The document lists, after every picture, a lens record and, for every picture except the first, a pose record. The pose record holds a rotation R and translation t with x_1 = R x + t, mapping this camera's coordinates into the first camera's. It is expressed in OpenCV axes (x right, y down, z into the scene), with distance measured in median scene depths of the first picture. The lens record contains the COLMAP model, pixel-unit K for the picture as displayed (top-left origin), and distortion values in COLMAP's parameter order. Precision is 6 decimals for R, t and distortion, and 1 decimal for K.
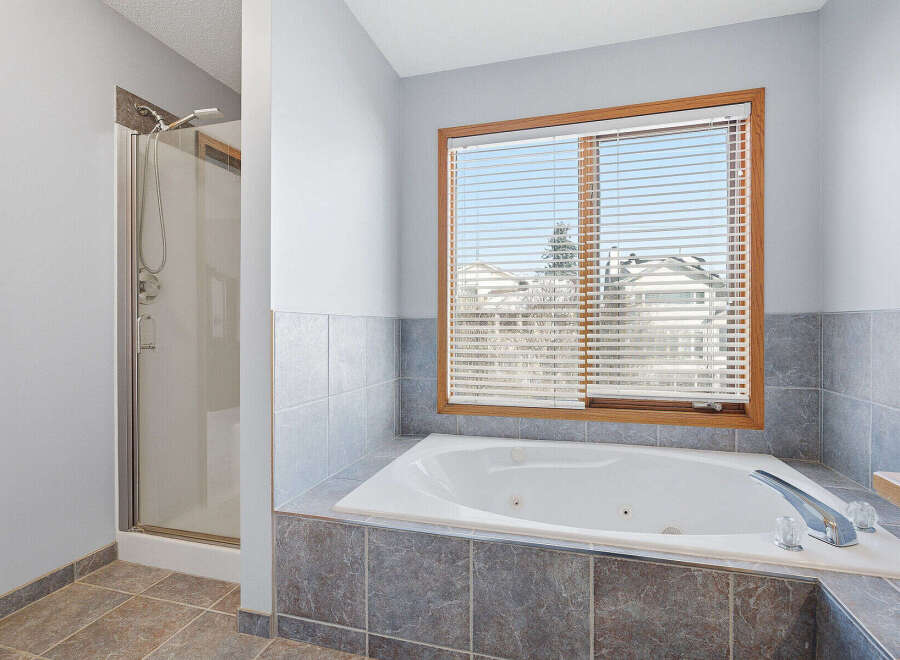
lens RADIAL K [[450.3, 0, 449.6], [0, 450.3, 329.3], [0, 0, 1]] dist [-0.009607, 0.001229]
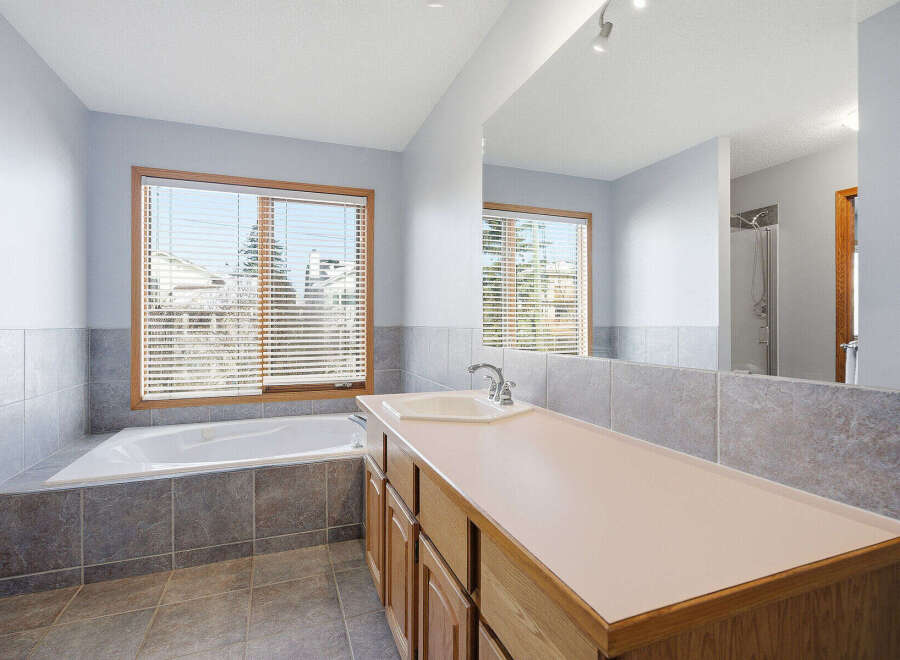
lens RADIAL K [[450.3, 0, 449.9], [0, 450.3, 325.6], [0, 0, 1]] dist [-0.009607, 0.001229]
pose [[0.803192, 0.000605, 0.595720, -0.062552], [0.003017, 0.999983, -0.005085, -0.027159], [-0.595712, 0.005881, 0.803176, -0.481844]]
